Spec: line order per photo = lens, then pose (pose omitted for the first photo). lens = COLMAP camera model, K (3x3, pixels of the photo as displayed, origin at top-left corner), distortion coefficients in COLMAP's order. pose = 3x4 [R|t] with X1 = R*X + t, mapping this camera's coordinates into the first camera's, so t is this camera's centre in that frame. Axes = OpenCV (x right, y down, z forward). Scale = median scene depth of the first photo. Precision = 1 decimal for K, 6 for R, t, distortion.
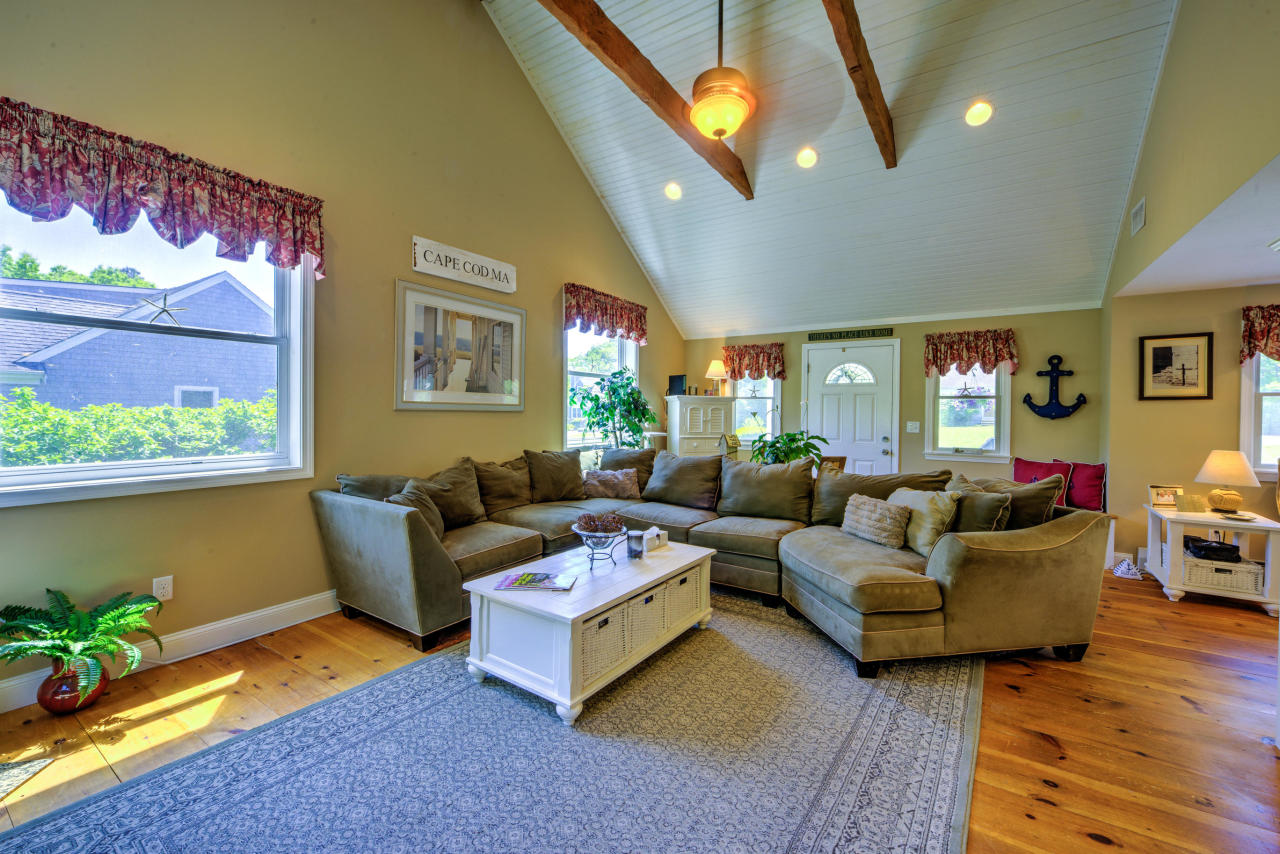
lens RADIAL K [[513.7, 0, 638.4], [0, 513.7, 416.0], [0, 0, 1]] dist [-0.001970, -0.002633]
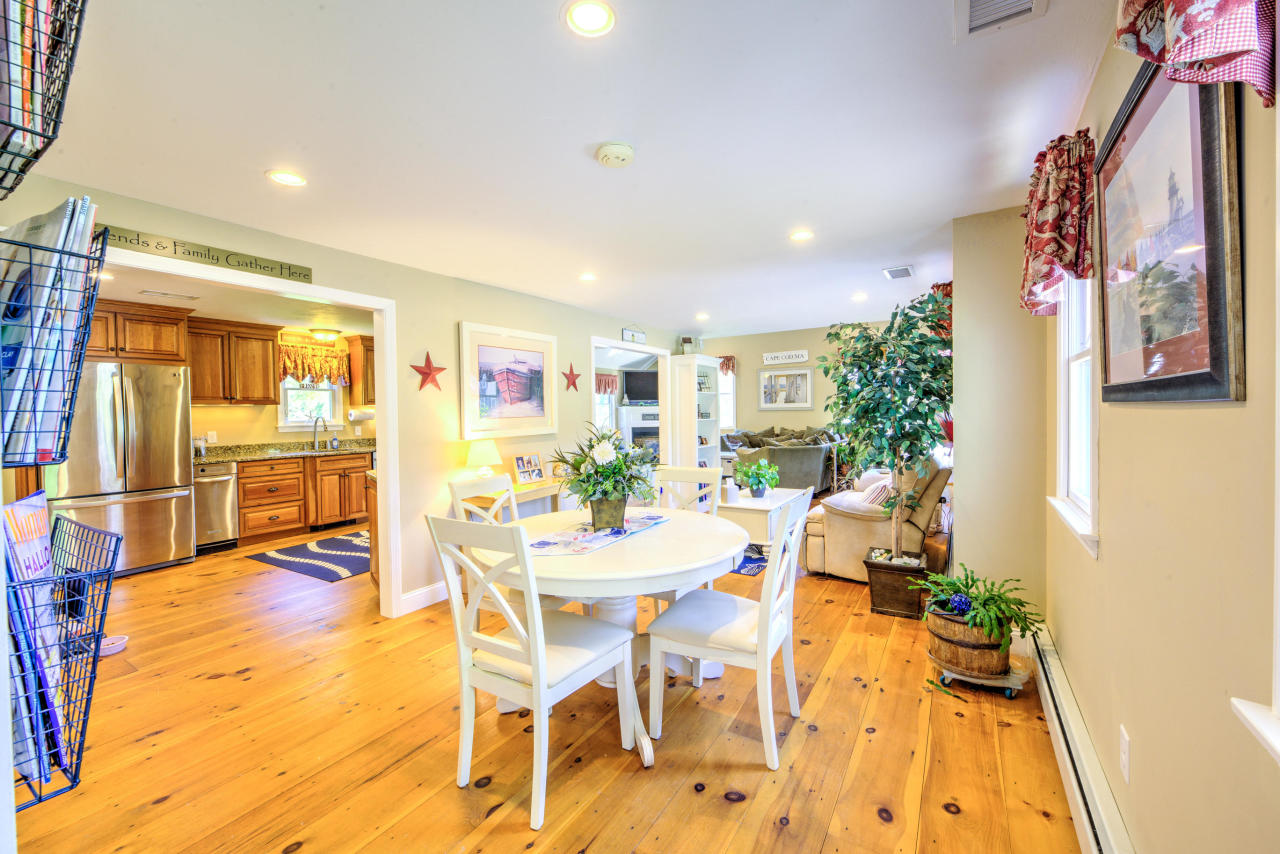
lens RADIAL K [[513.7, 0, 647.7], [0, 513.7, 422.1], [0, 0, 1]] dist [-0.001970, -0.002633]
pose [[0.026297, 0.007731, -0.999624, 2.206217], [0.009963, 0.999918, 0.007995, 0.022727], [0.999605, -0.010169, 0.026218, 0.186360]]
